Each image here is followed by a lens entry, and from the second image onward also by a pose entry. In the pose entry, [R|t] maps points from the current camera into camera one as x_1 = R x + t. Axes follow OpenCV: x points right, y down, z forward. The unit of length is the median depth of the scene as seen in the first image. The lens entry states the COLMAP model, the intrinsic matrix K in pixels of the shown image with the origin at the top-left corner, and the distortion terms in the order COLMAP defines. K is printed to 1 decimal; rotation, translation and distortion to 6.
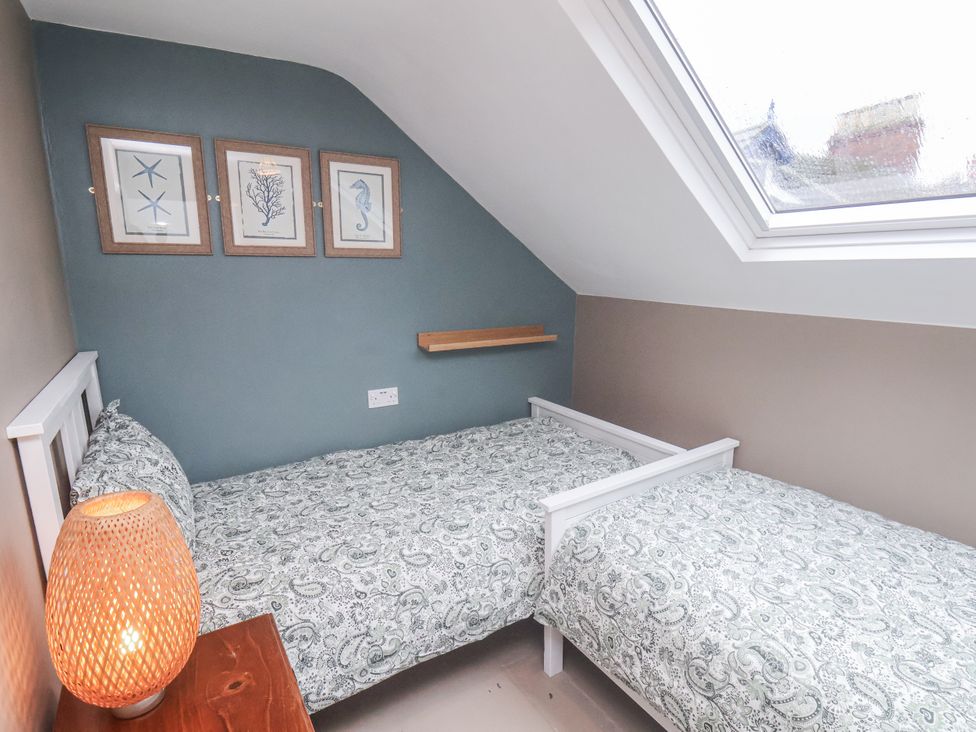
lens RADIAL K [[516.4, 0, 492.6], [0, 516.4, 372.6], [0, 0, 1]] dist [-0.013663, -0.000650]
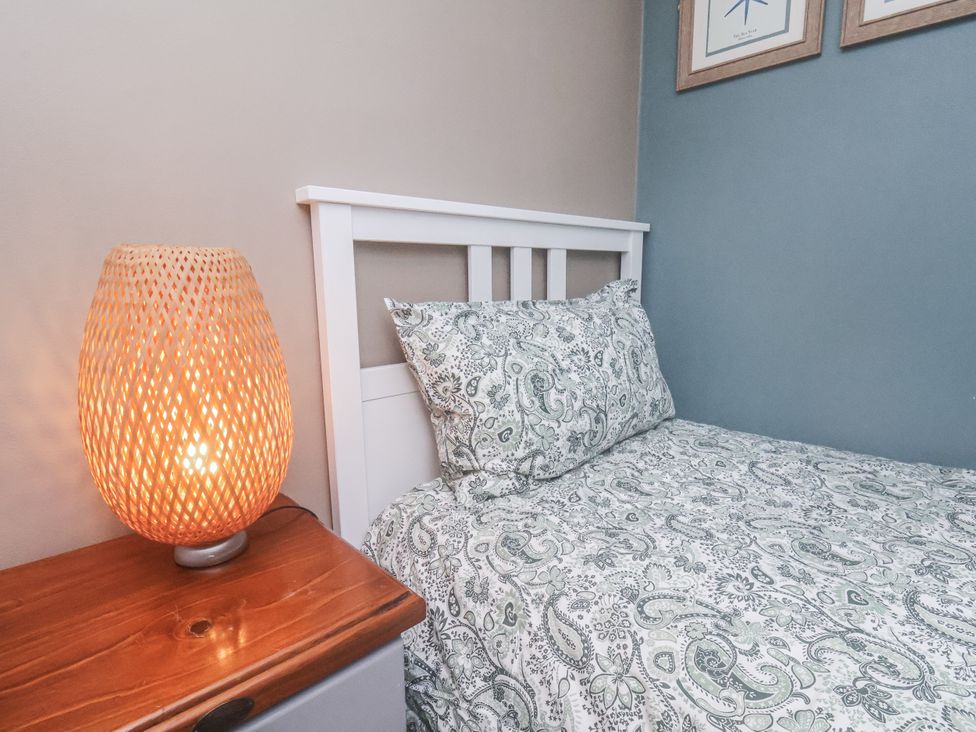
lens RADIAL K [[516.4, 0, 492.6], [0, 516.4, 372.6], [0, 0, 1]] dist [-0.013663, -0.000650]
pose [[0.180480, 0.181195, -0.966745, 0.012580], [-0.198491, 0.969373, 0.144632, 0.121429], [0.963342, 0.165787, 0.210918, 0.644845]]
